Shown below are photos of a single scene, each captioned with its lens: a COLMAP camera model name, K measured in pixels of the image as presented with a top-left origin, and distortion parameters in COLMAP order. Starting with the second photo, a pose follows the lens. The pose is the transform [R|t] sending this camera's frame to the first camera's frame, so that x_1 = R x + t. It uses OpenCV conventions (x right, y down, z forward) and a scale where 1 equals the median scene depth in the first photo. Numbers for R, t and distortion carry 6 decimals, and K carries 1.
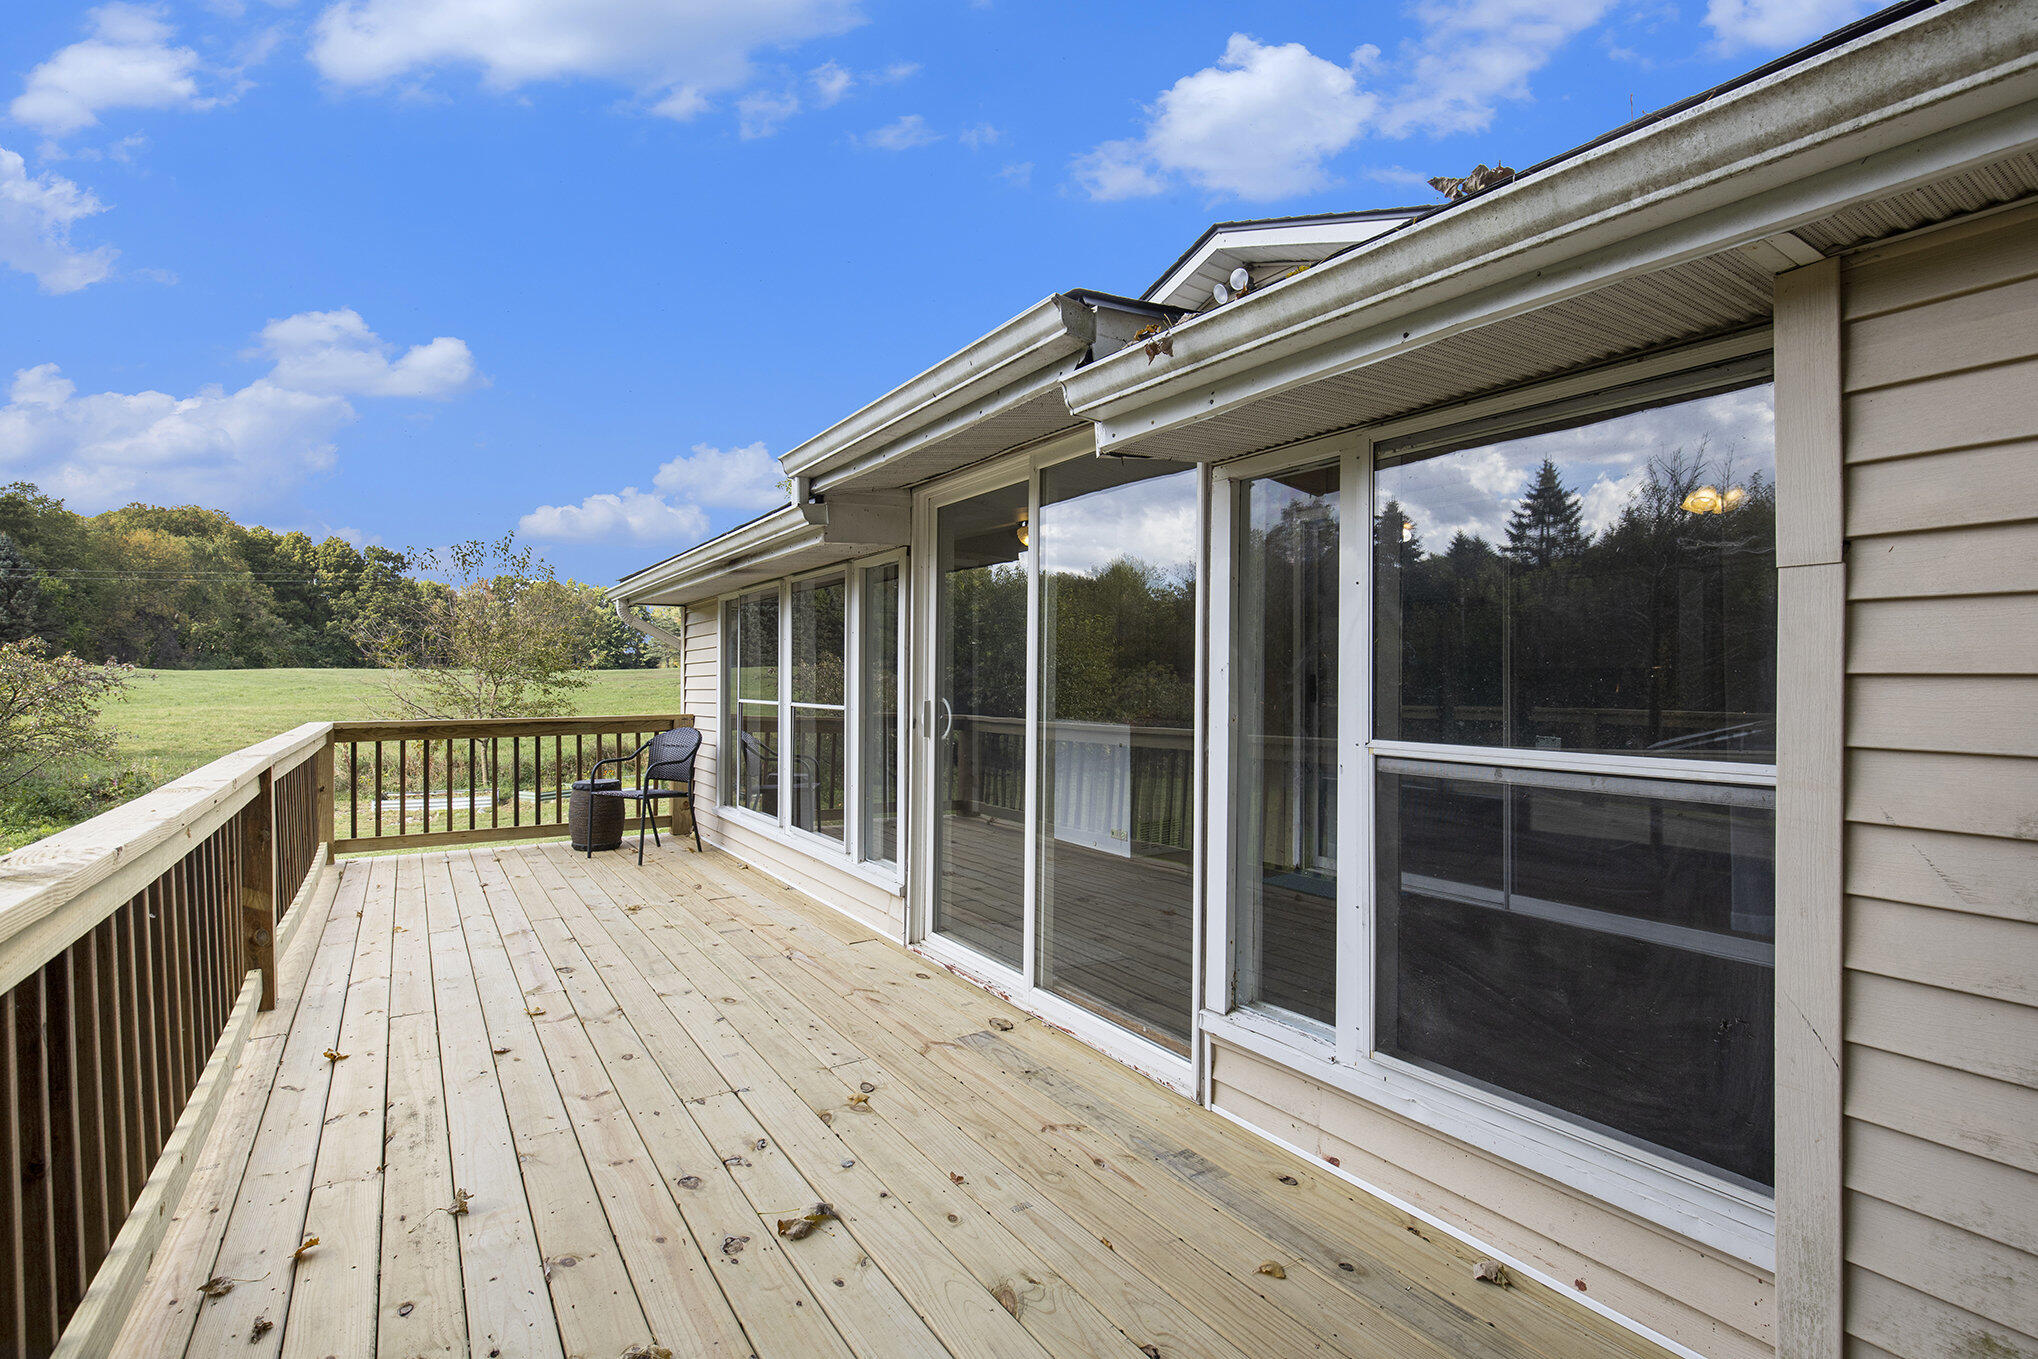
lens RADIAL K [[940.9, 0, 1032.1], [0, 940.9, 666.0], [0, 0, 1]] dist [-0.029903, 0.005261]
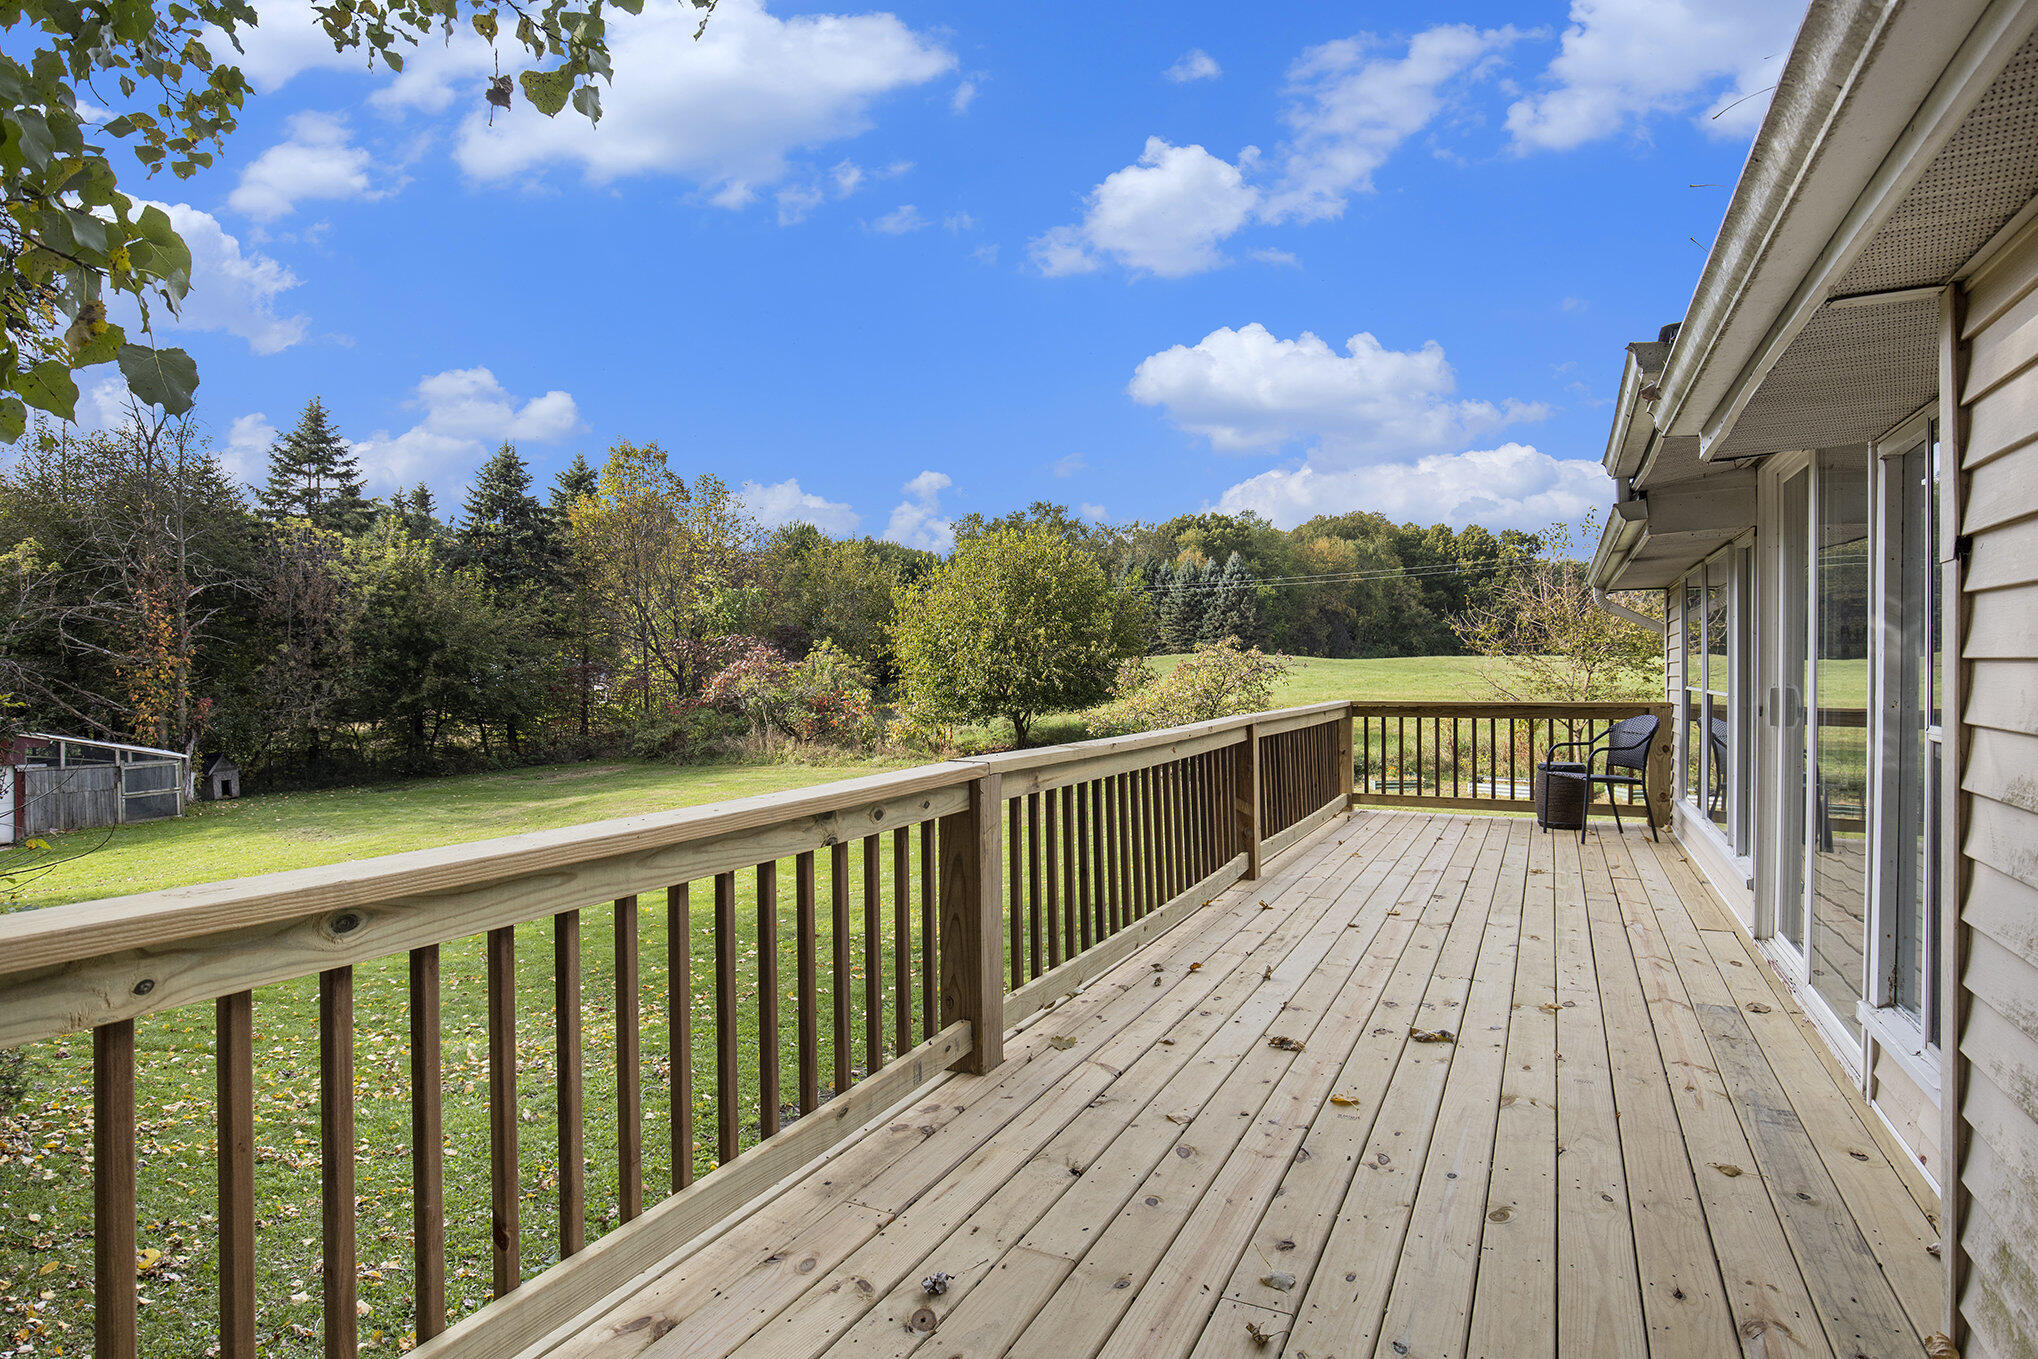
lens RADIAL K [[1120.2, 0, 1105.5], [0, 1120.2, 686.6], [0, 0, 1]] dist [0.000735, 0.000144]
pose [[0.560319, 0.011972, -0.828190, 0.102450], [0.015081, 0.999582, 0.024653, -0.000348], [0.828139, -0.026304, 0.559905, -0.043982]]
